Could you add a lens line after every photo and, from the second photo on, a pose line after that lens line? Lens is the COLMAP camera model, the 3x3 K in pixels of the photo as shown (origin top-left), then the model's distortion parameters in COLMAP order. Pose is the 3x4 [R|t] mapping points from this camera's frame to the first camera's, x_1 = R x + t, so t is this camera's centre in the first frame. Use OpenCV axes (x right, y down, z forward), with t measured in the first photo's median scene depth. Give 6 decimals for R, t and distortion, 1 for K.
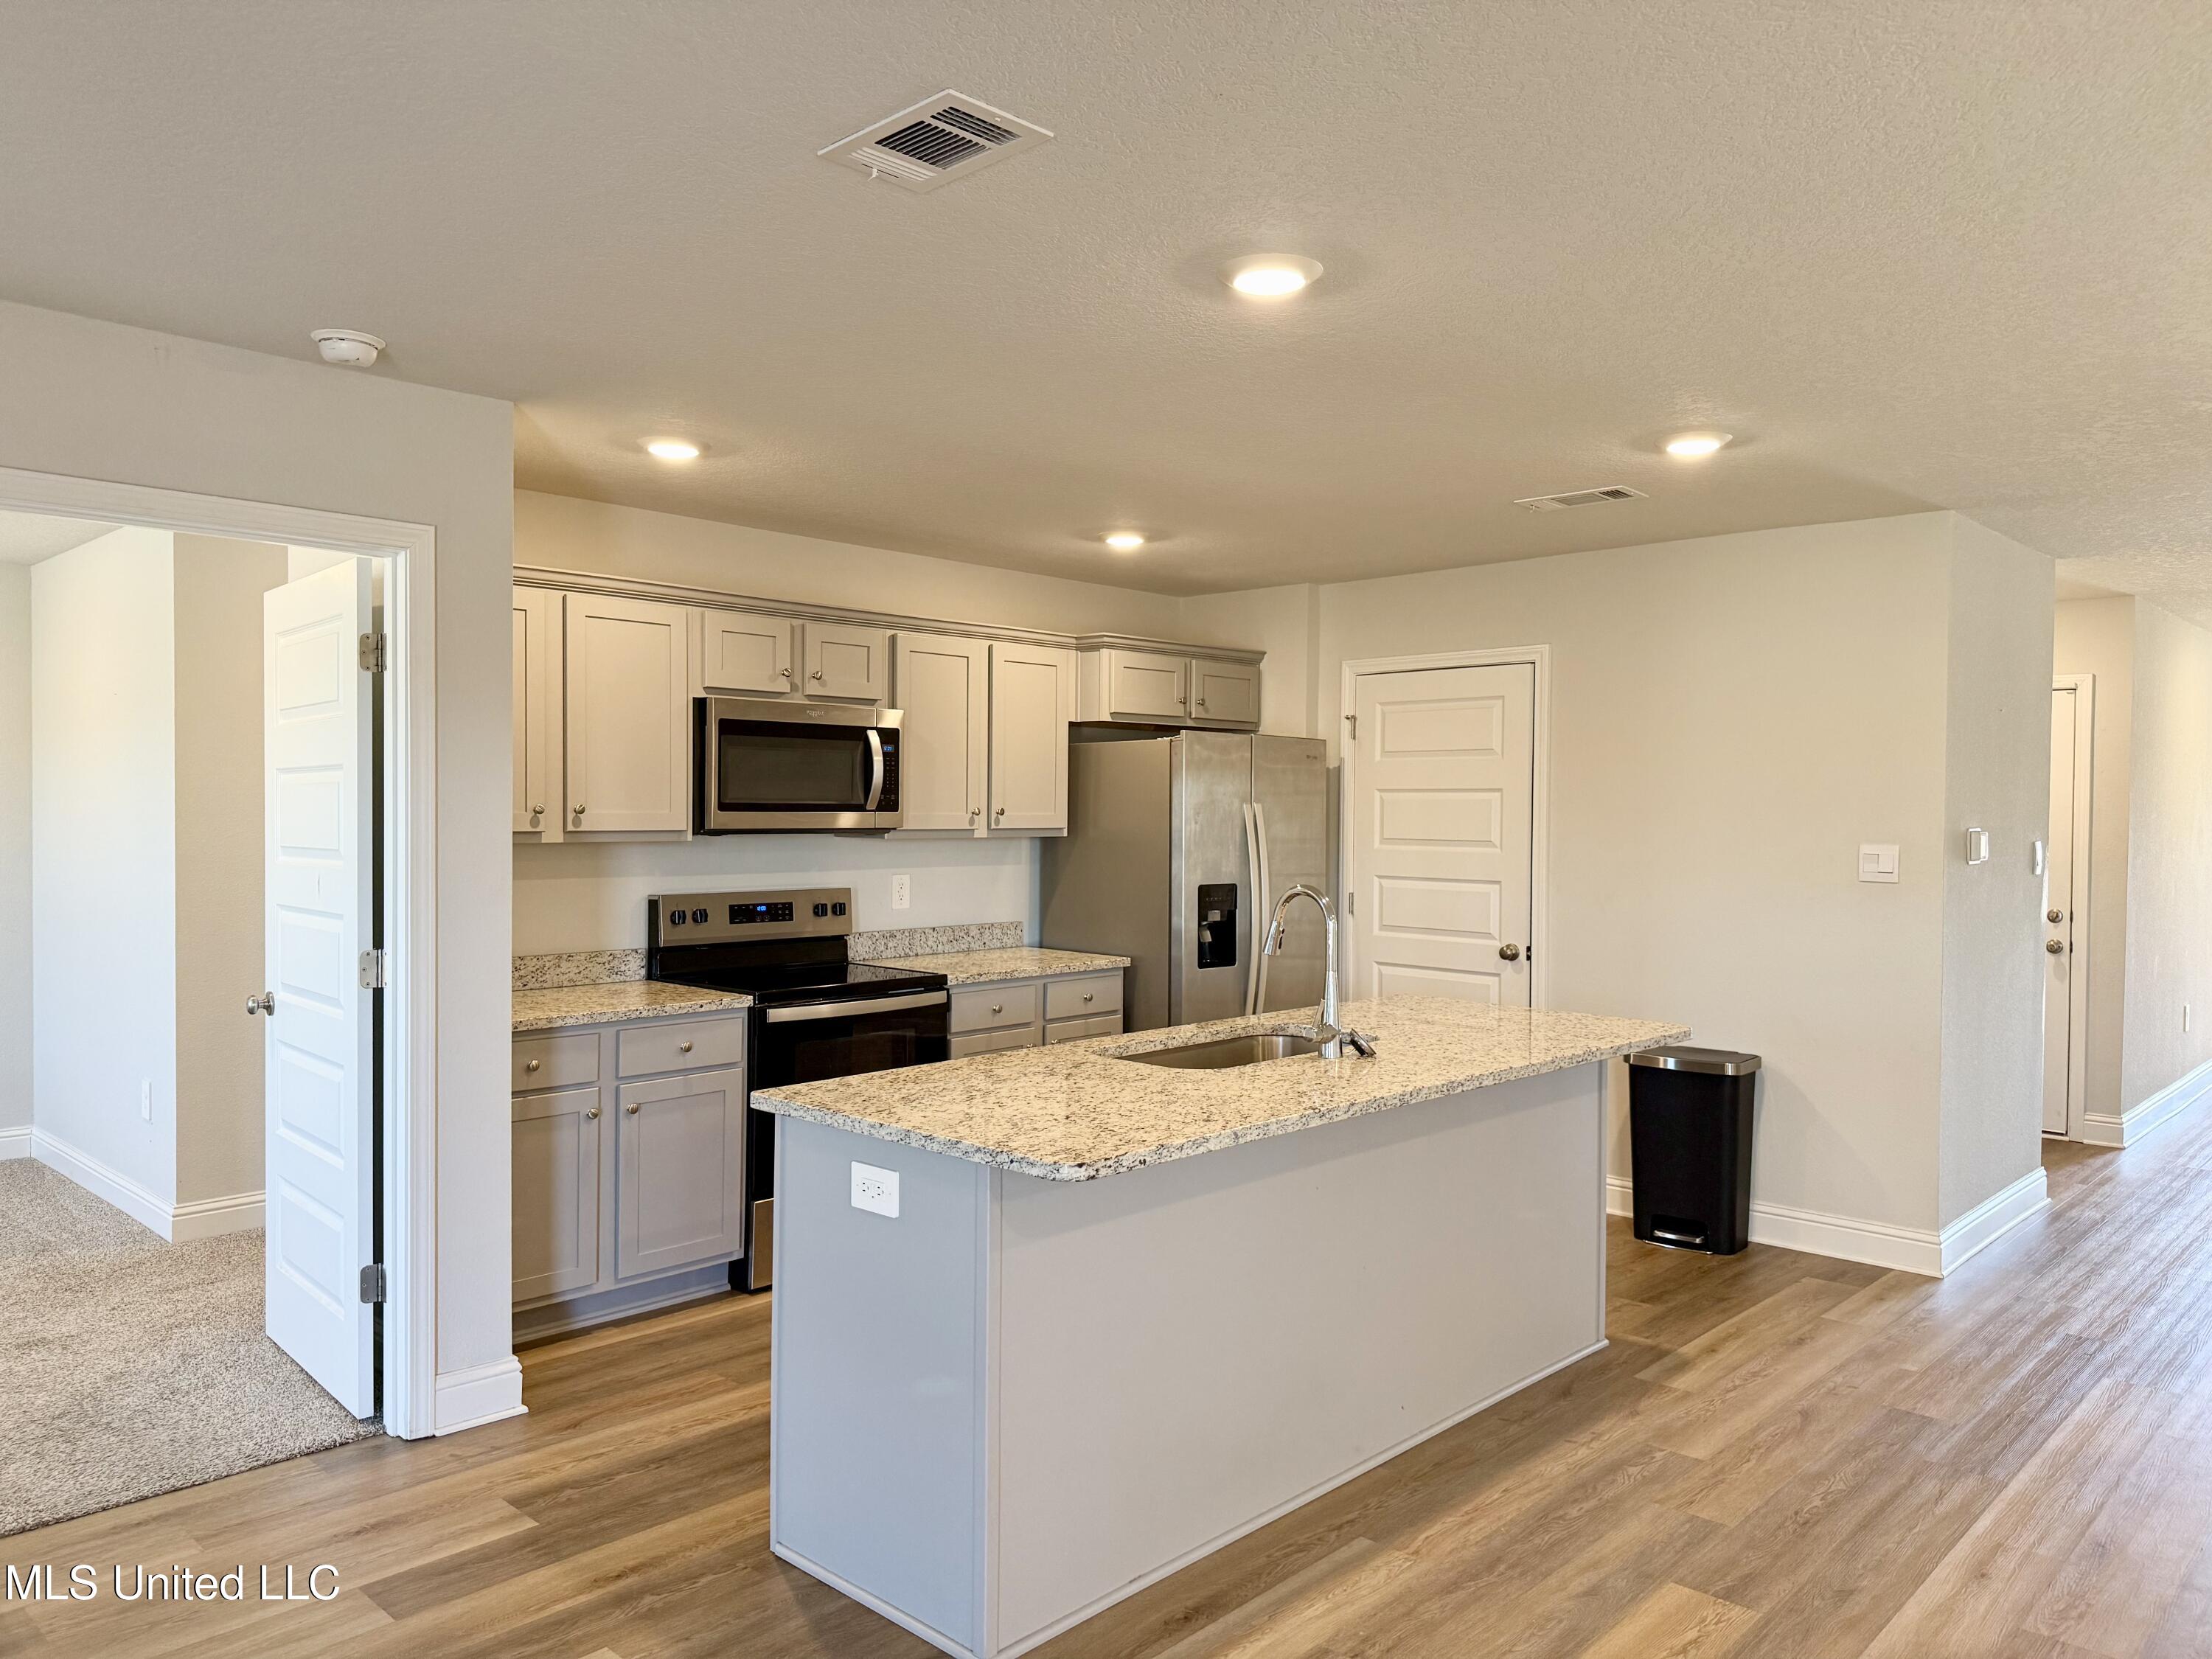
lens RADIAL K [[1534.5, 0, 1105.9], [0, 1534.5, 831.1], [0, 0, 1]] dist [0.080661, -0.074029]
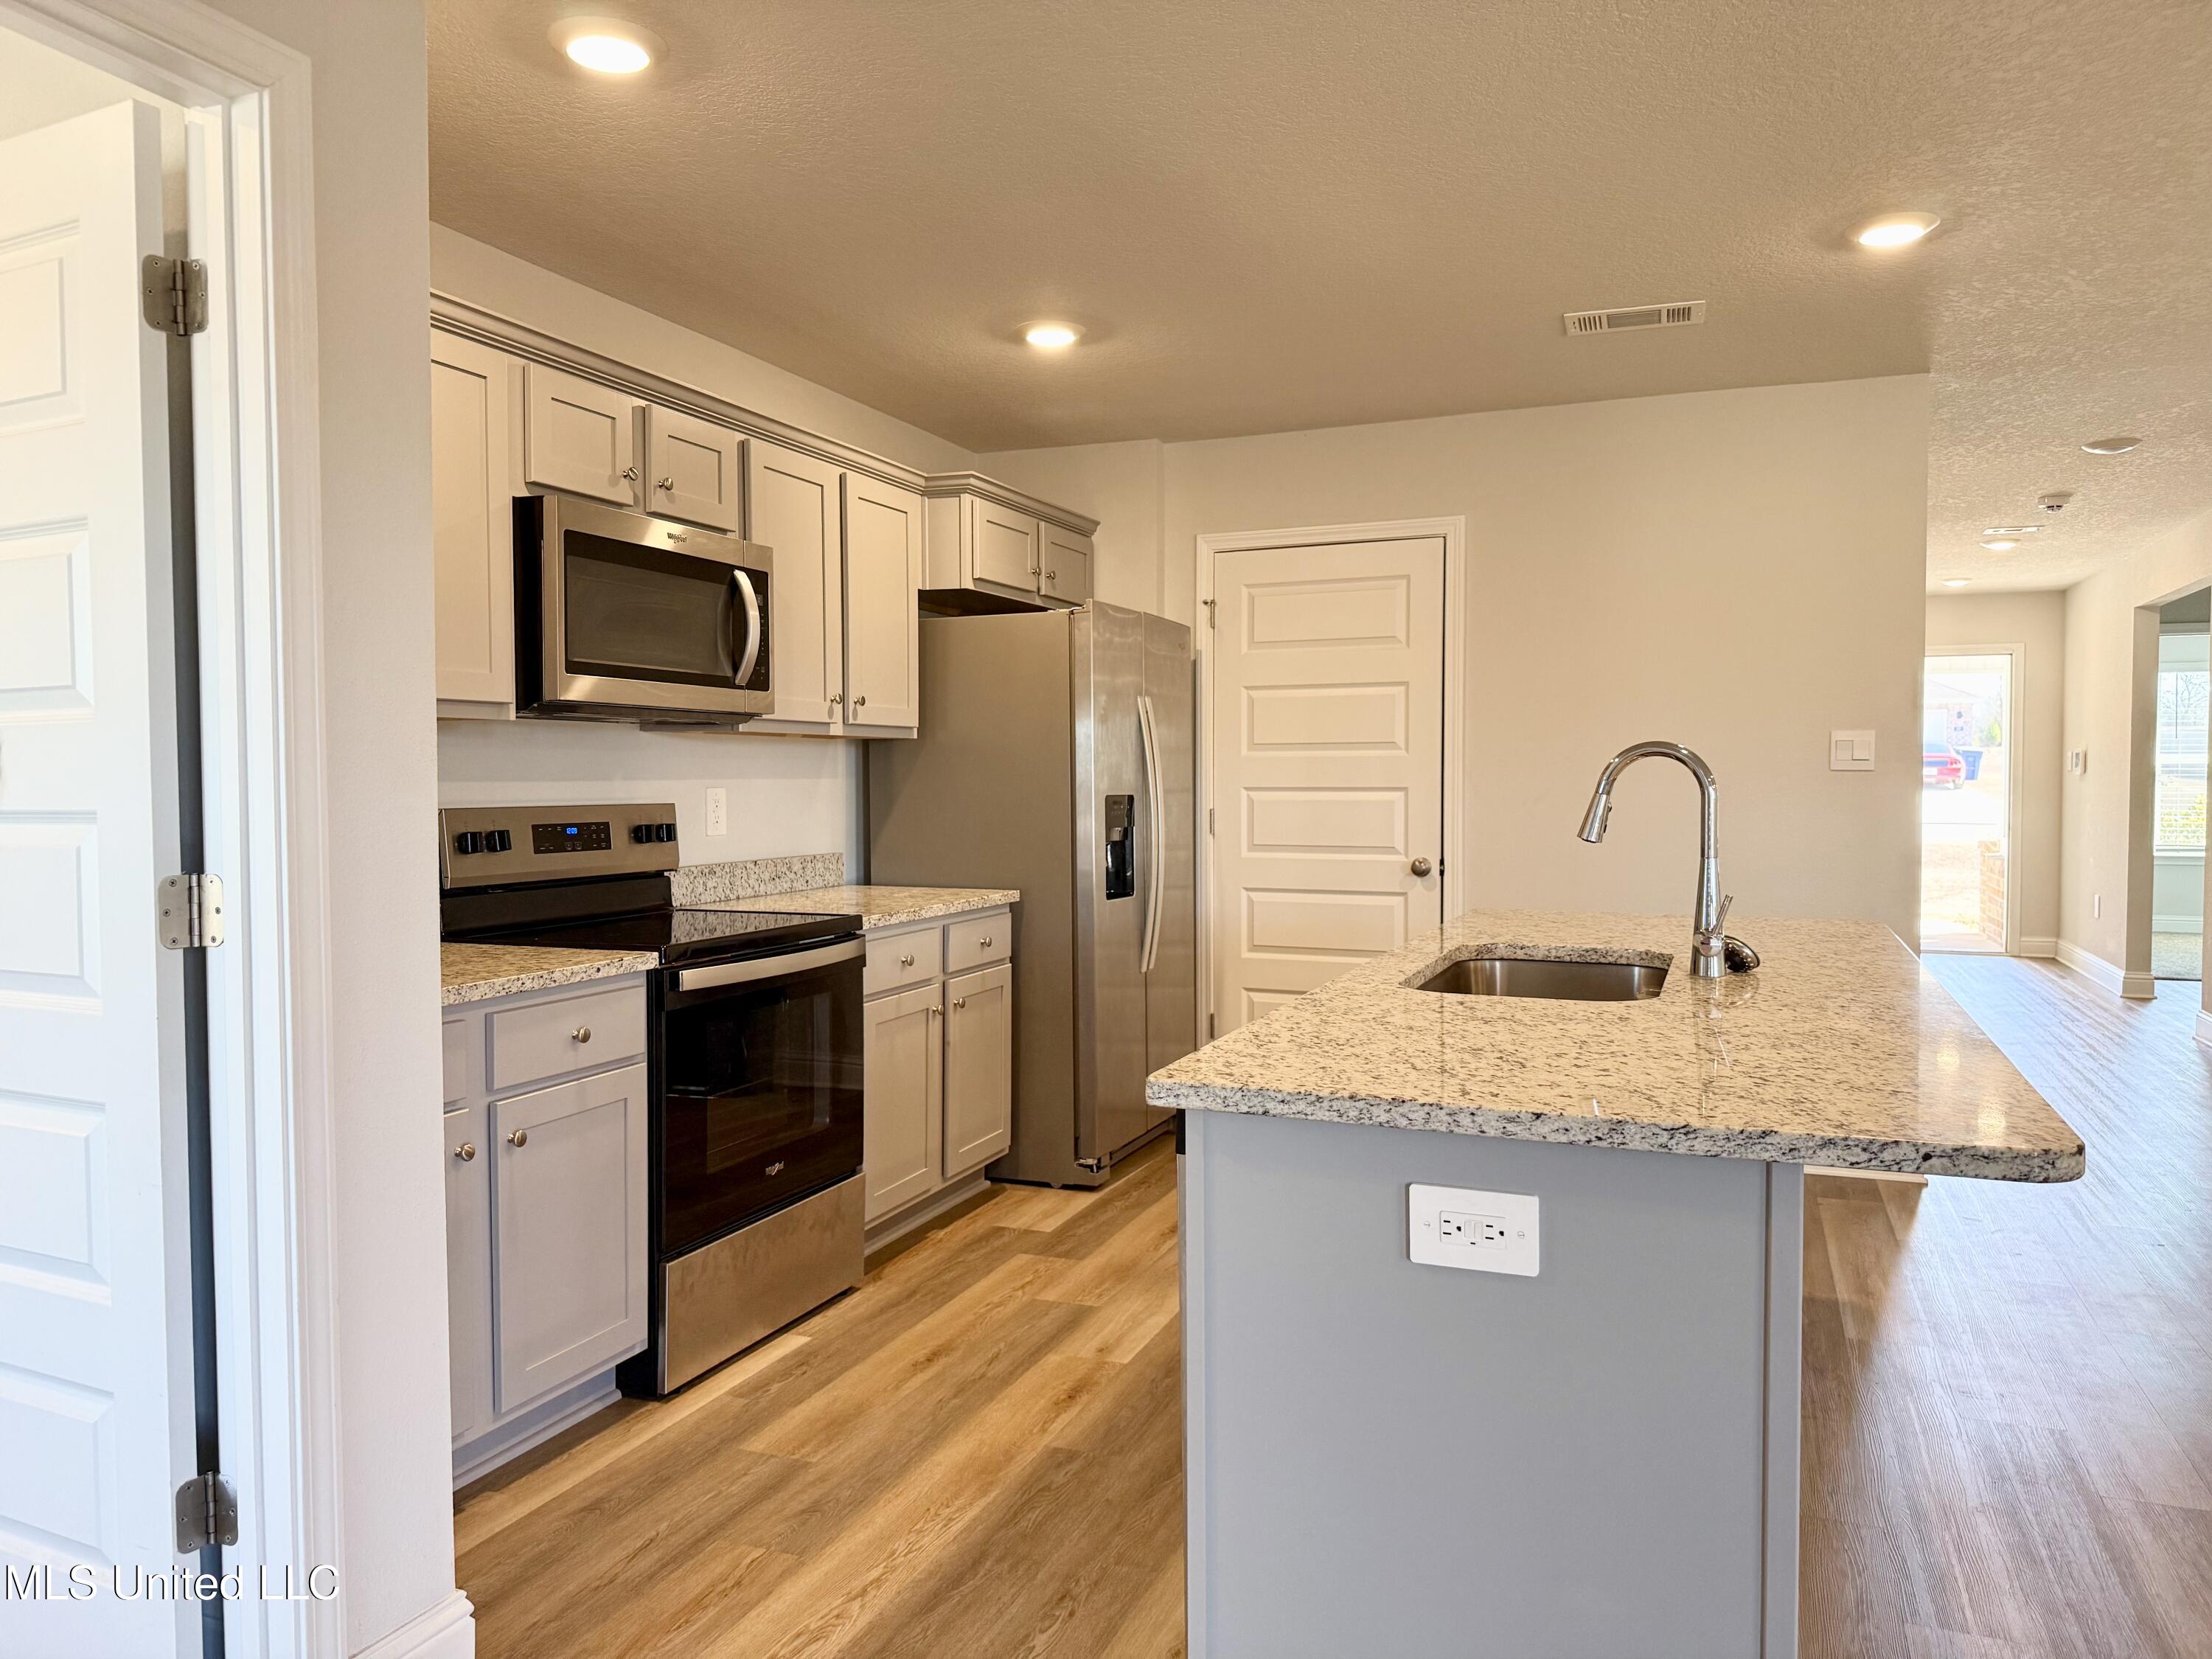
lens RADIAL K [[1540.6, 0, 1116.1], [0, 1540.6, 839.8], [0, 0, 1]] dist [0.055386, -0.067051]
pose [[0.927675, -0.026068, 0.372479, -0.243447], [0.015683, 0.999400, 0.030884, 0.034971], [-0.373060, -0.022809, 0.927527, 0.265996]]
